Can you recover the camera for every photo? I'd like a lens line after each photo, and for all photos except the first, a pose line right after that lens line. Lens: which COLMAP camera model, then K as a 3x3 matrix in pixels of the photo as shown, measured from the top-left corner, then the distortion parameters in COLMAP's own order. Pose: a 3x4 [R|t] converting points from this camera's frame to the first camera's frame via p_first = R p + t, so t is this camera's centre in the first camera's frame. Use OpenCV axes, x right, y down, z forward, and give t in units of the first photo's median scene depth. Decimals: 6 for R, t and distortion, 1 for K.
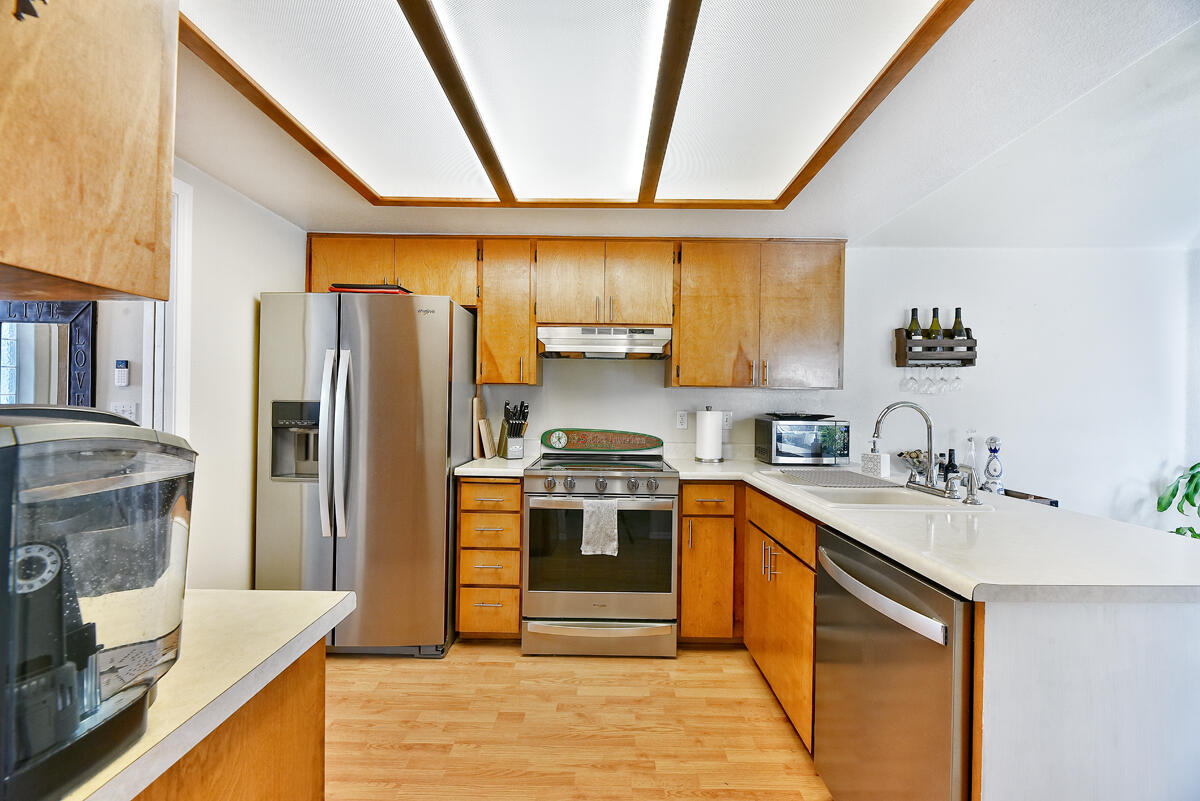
lens RADIAL K [[483.7, 0, 598.5], [0, 483.7, 403.3], [0, 0, 1]] dist [0.000652, -0.003765]
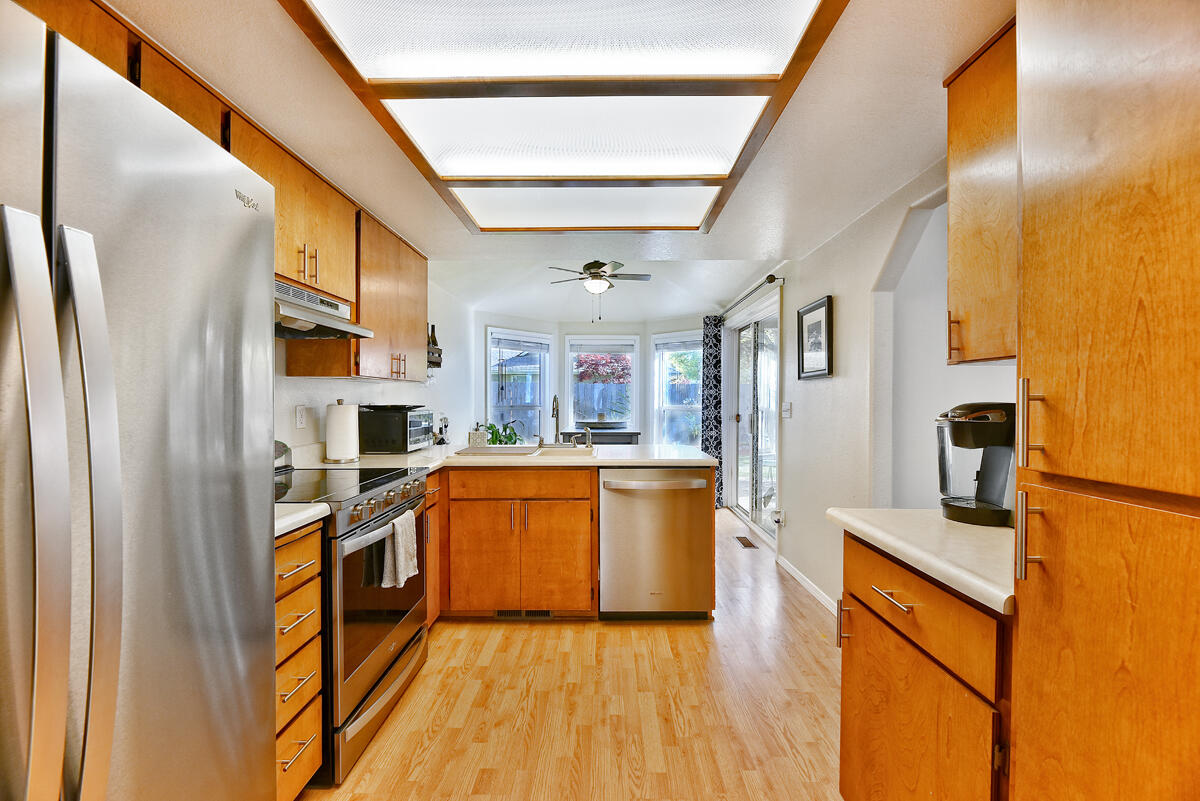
lens RADIAL K [[483.7, 0, 606.0], [0, 483.7, 392.2], [0, 0, 1]] dist [0.000652, -0.003765]
pose [[-0.010916, -0.001601, 0.999939, -0.792492], [-0.006321, 0.999979, 0.001532, -0.012329], [-0.999920, -0.006304, -0.010926, 0.637076]]
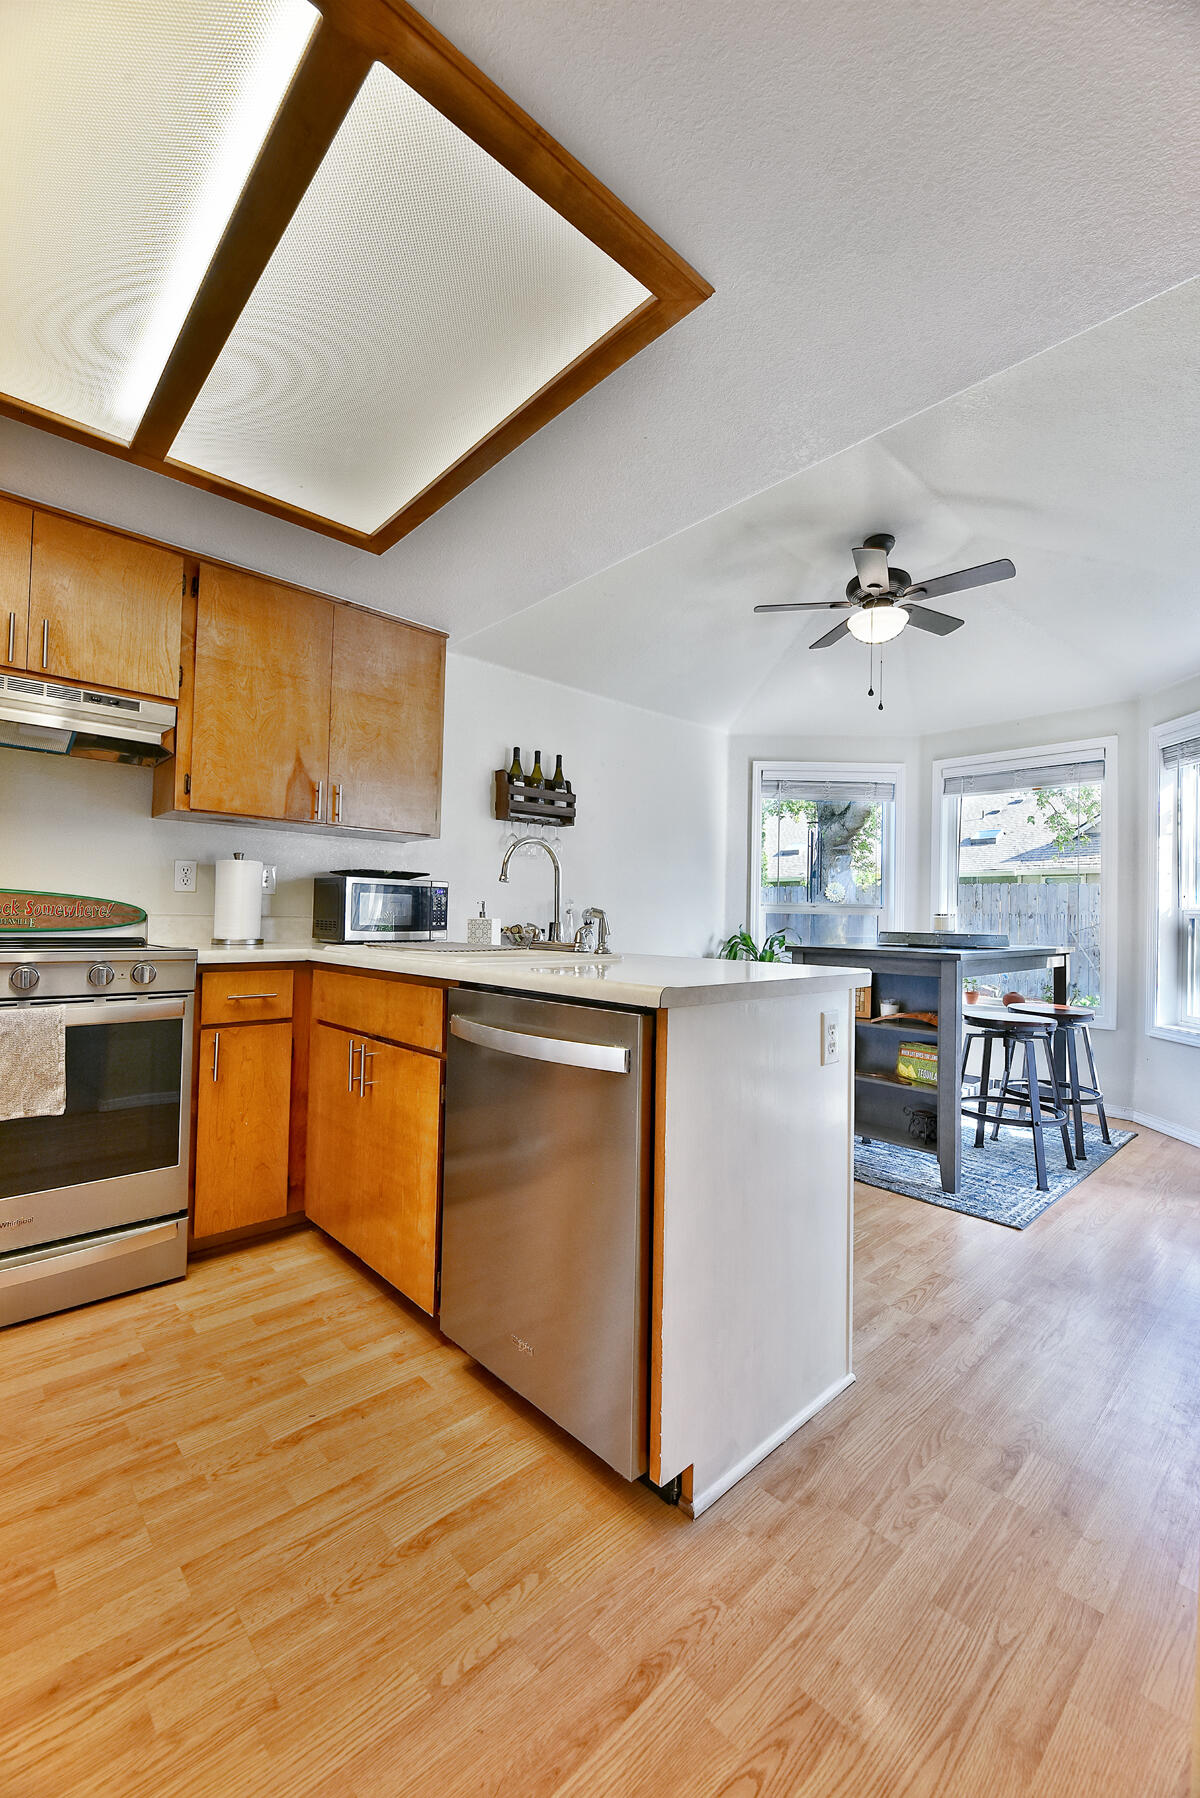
lens RADIAL K [[724.7, 0, 599.6], [0, 724.7, 902.4], [0, 0, 1]] dist [0.000652, -0.003765]
pose [[0.726929, 0.018002, 0.686477, -0.076330], [-0.012742, 0.999838, -0.012726, 0.089135], [-0.686595, 0.000504, 0.727040, 0.047223]]
